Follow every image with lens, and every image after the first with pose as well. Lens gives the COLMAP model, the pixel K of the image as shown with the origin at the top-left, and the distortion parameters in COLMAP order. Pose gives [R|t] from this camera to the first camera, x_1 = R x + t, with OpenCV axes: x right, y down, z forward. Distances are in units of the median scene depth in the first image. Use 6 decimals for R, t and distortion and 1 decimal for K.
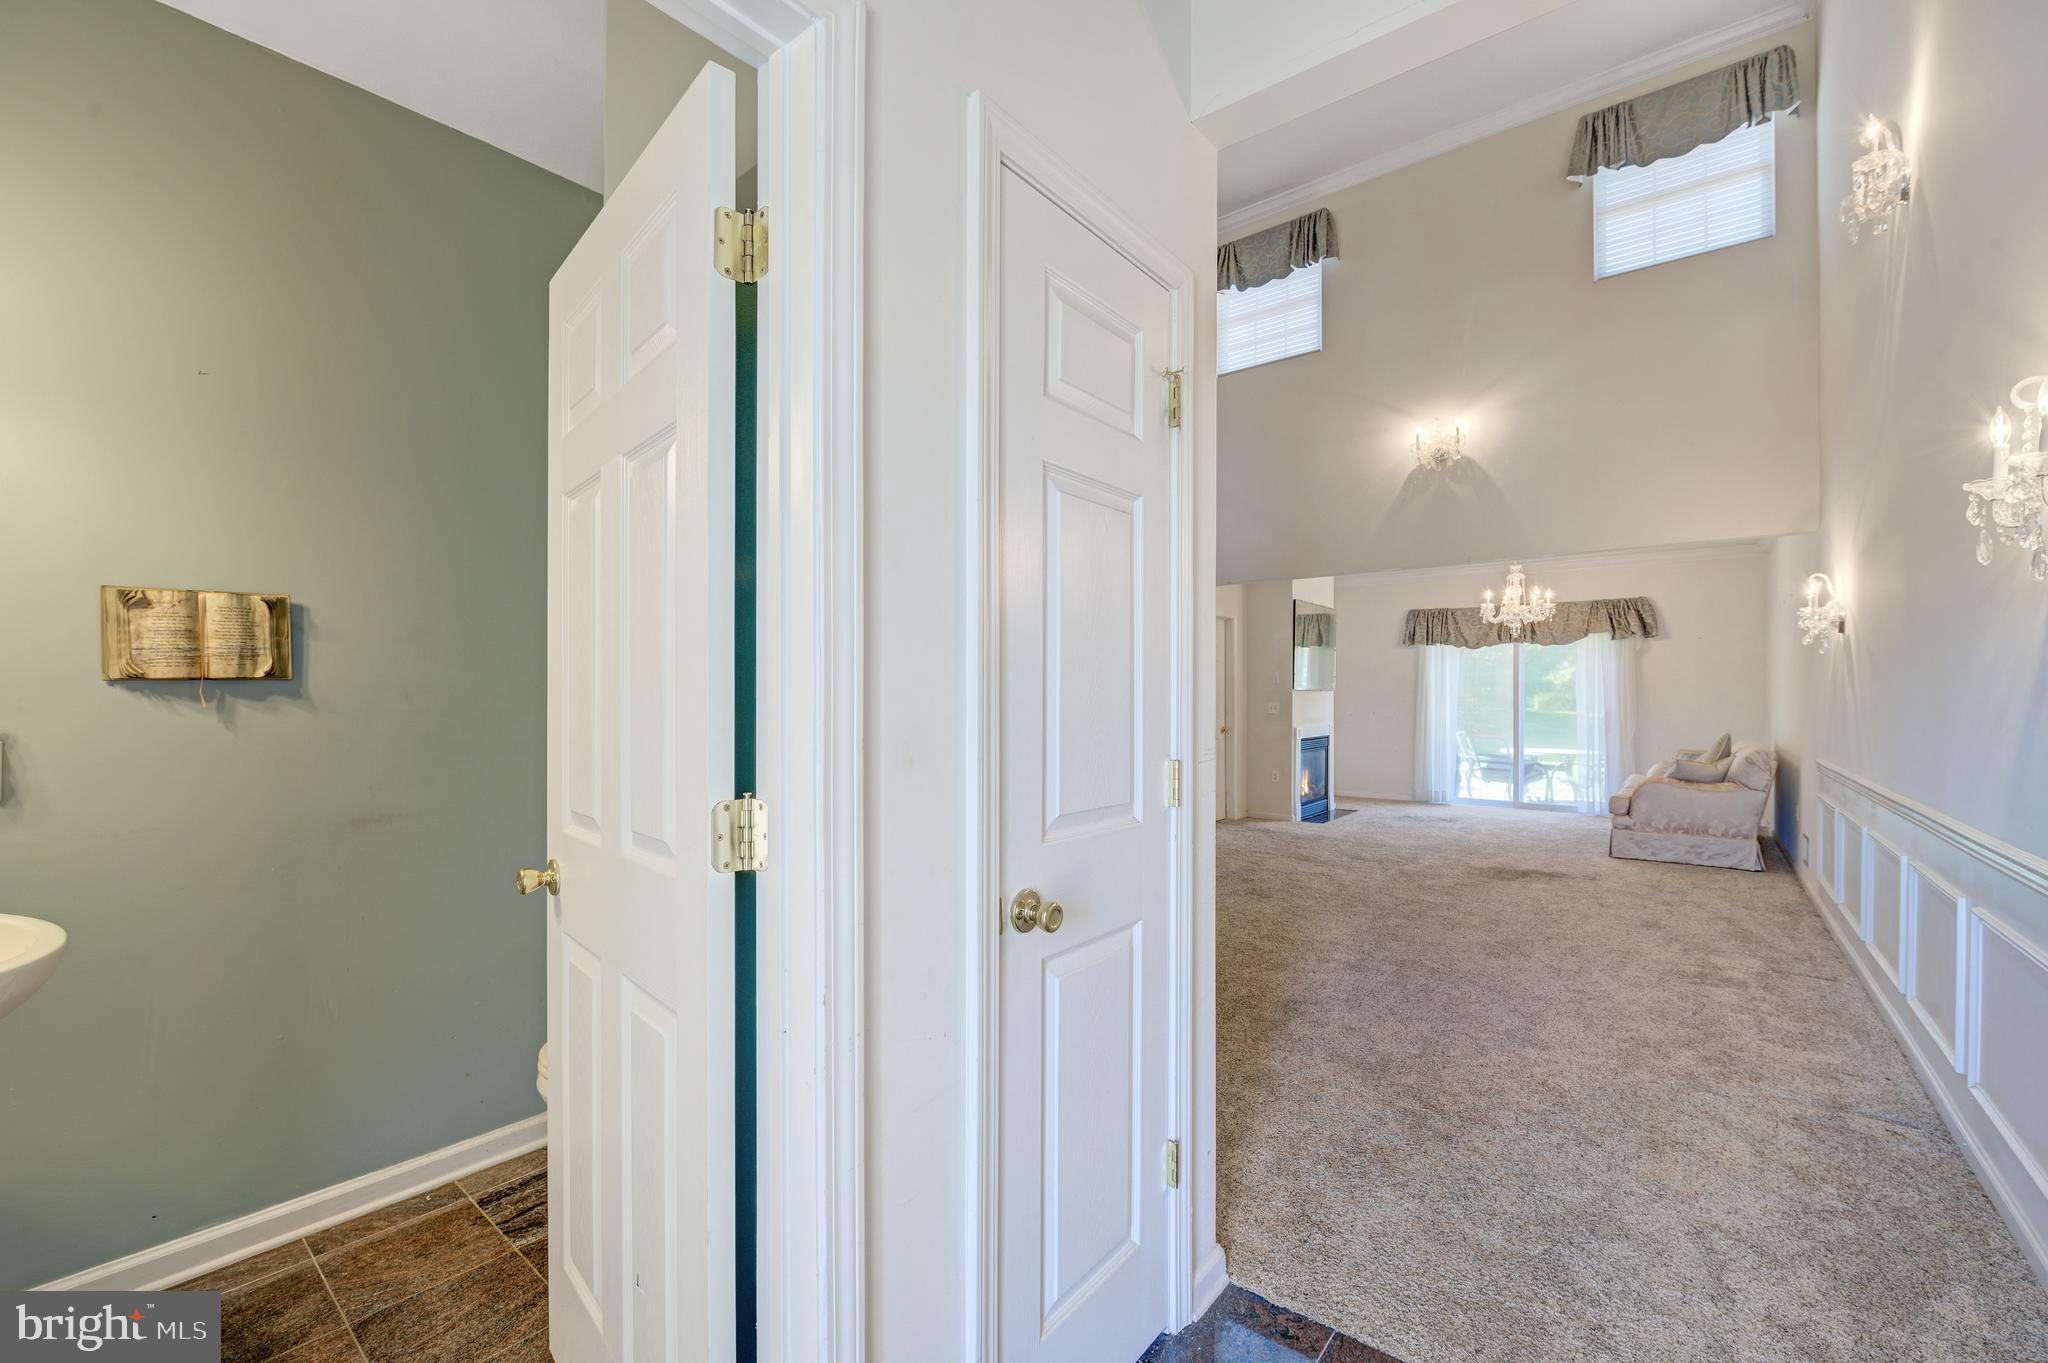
lens RADIAL K [[825.2, 0, 1038.4], [0, 825.2, 689.6], [0, 0, 1]] dist [-0.012361, -0.001925]
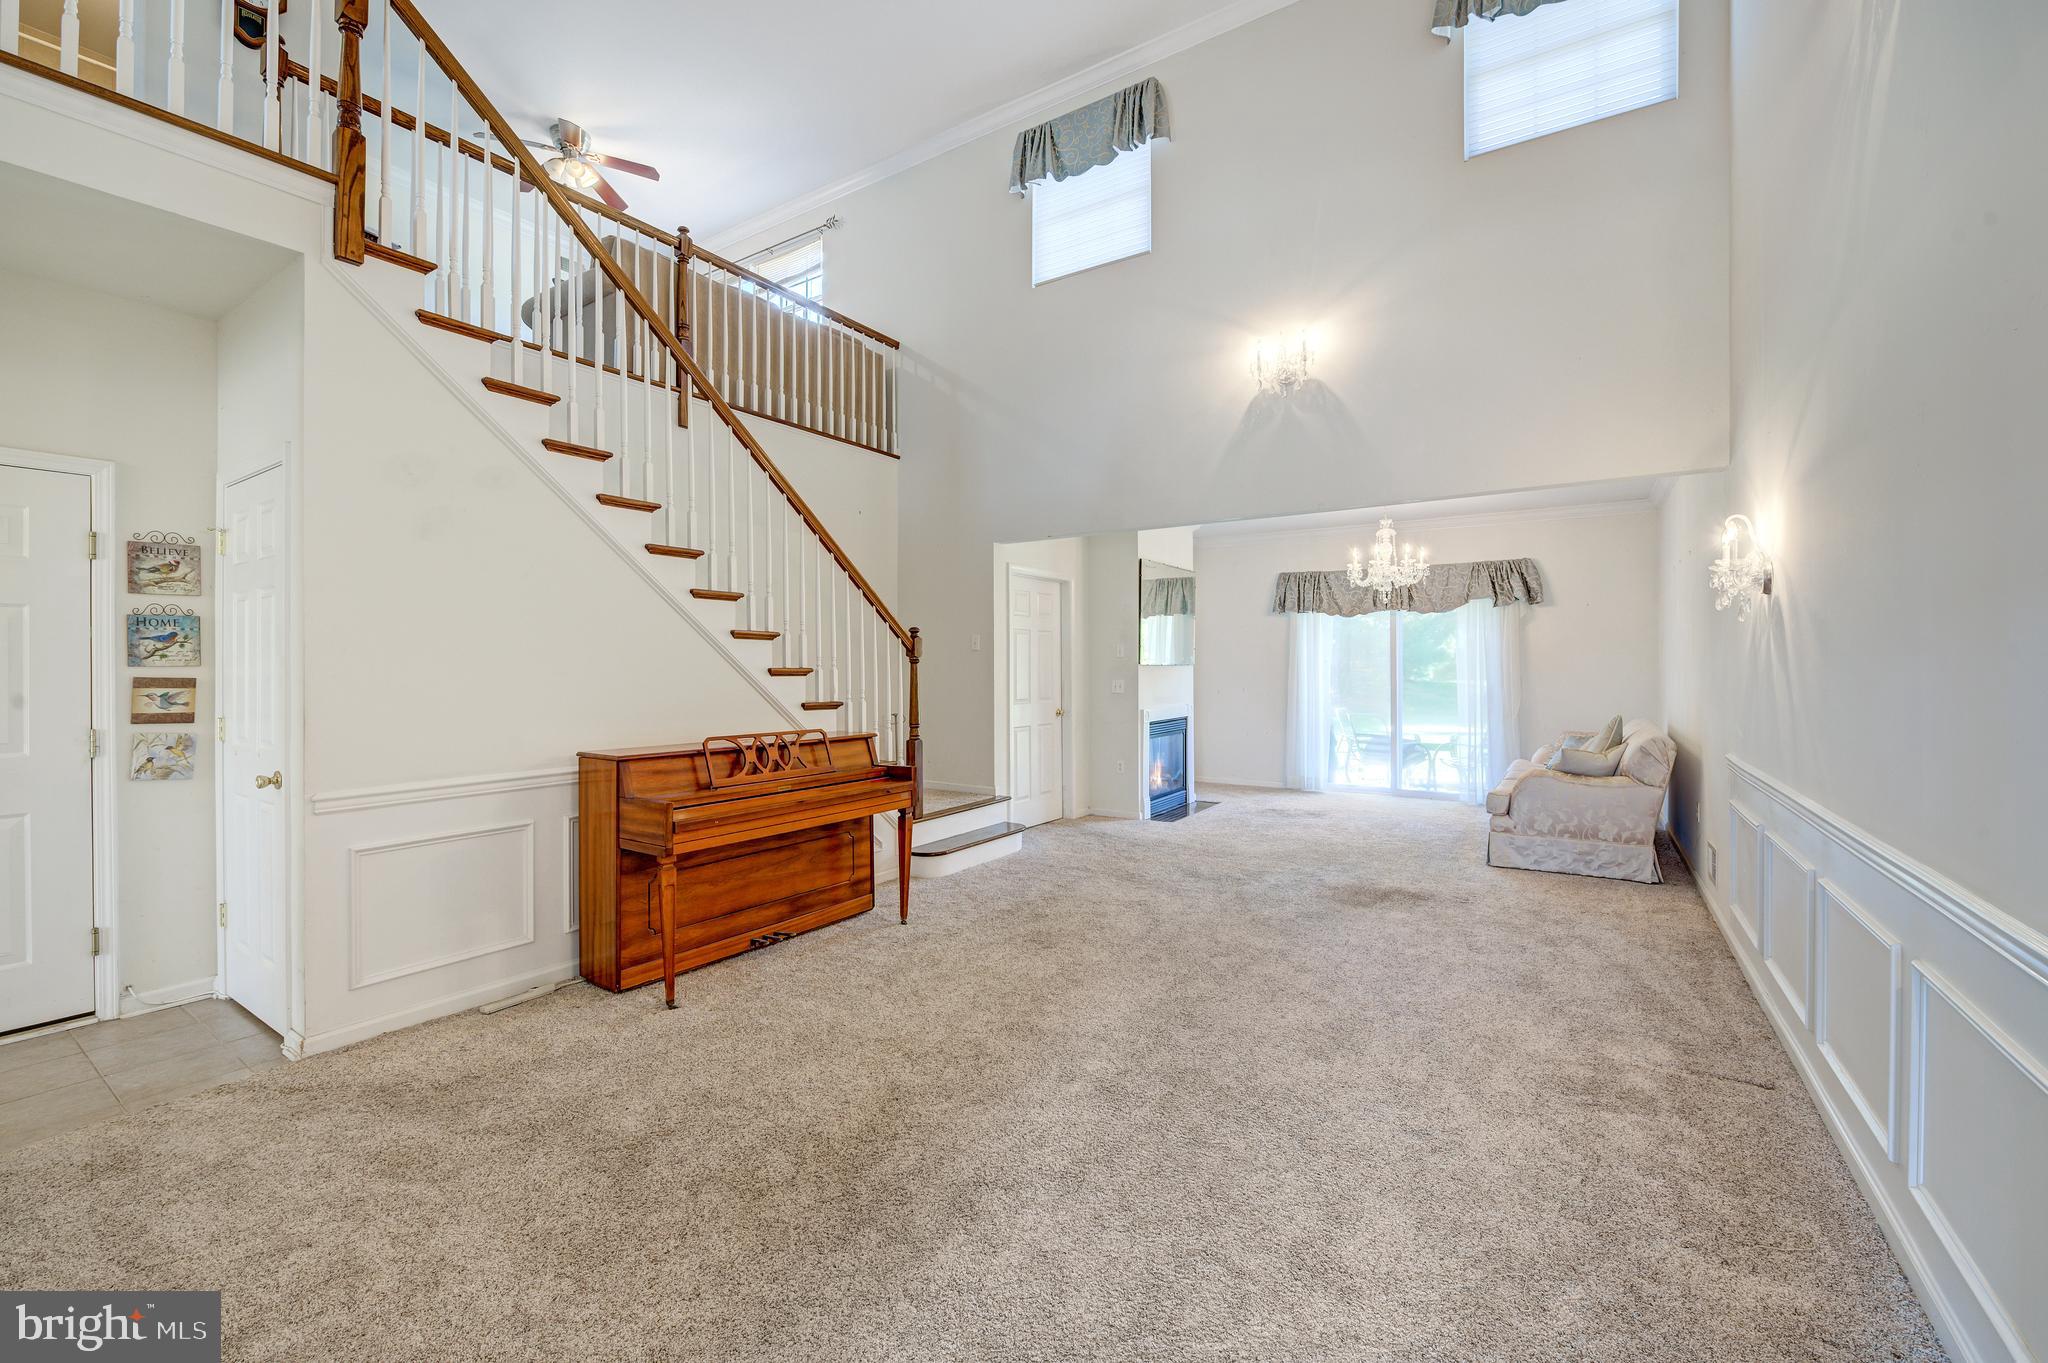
lens RADIAL K [[825.2, 0, 1034.7], [0, 825.2, 666.1], [0, 0, 1]] dist [-0.012361, -0.001925]
pose [[0.996062, -0.008398, 0.088256, 0.172473], [0.007679, 0.999935, 0.008479, -0.010298], [-0.088322, -0.007768, 0.996062, 0.216574]]
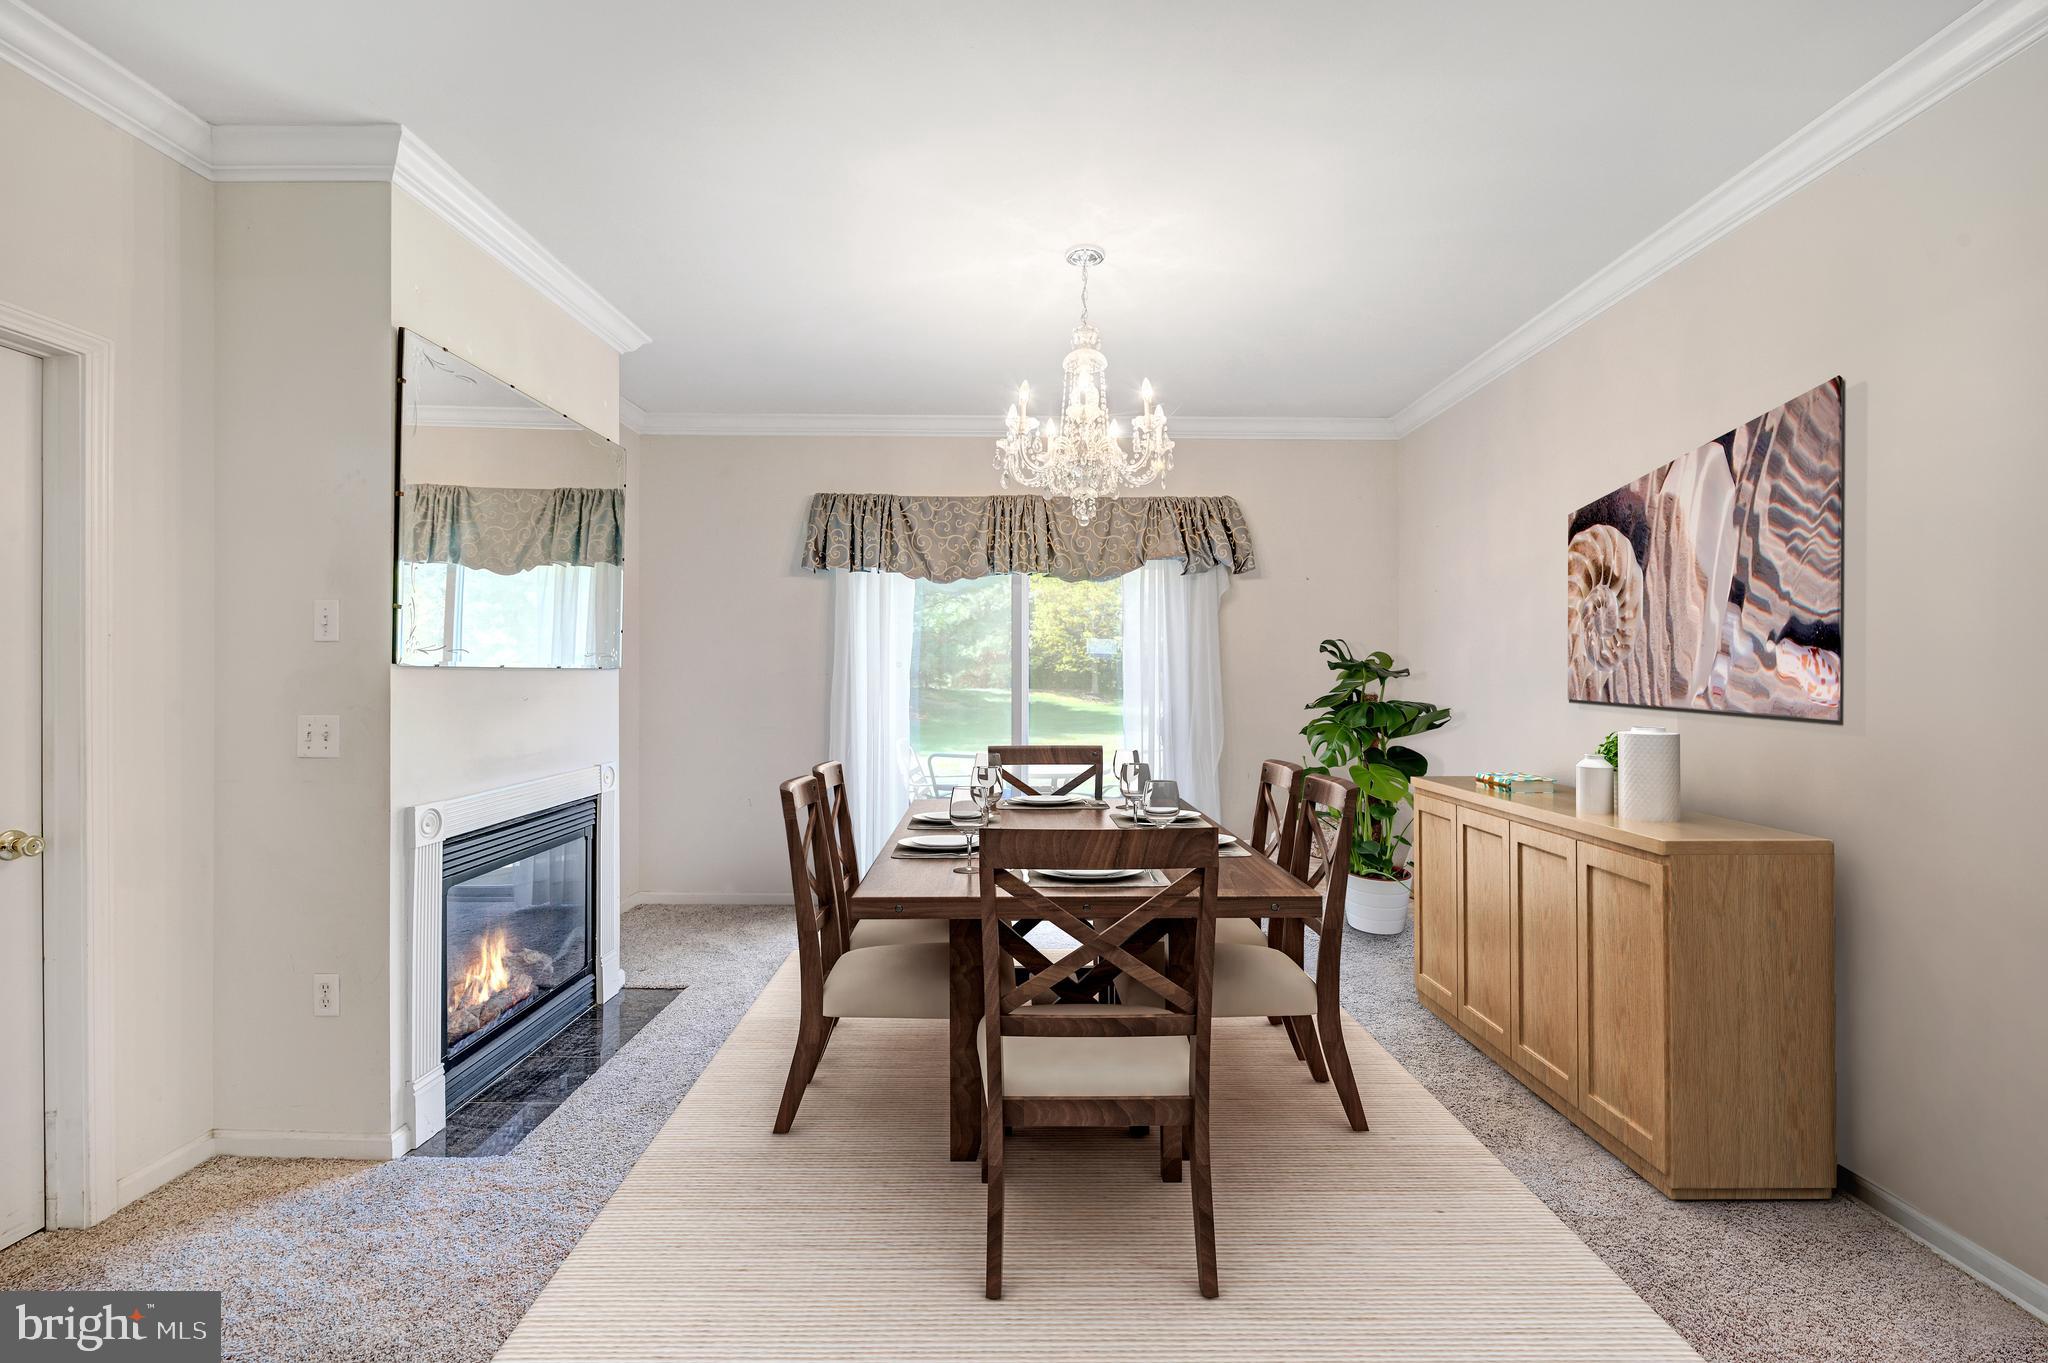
lens RADIAL K [[825.2, 0, 1032.7], [0, 825.2, 679.5], [0, 0, 1]] dist [-0.012361, -0.001925]
pose [[0.783203, -0.005634, 0.621741, 0.418044], [-0.004052, 0.999891, 0.014165, -0.000834], [-0.621753, -0.013613, 0.783095, 0.907395]]
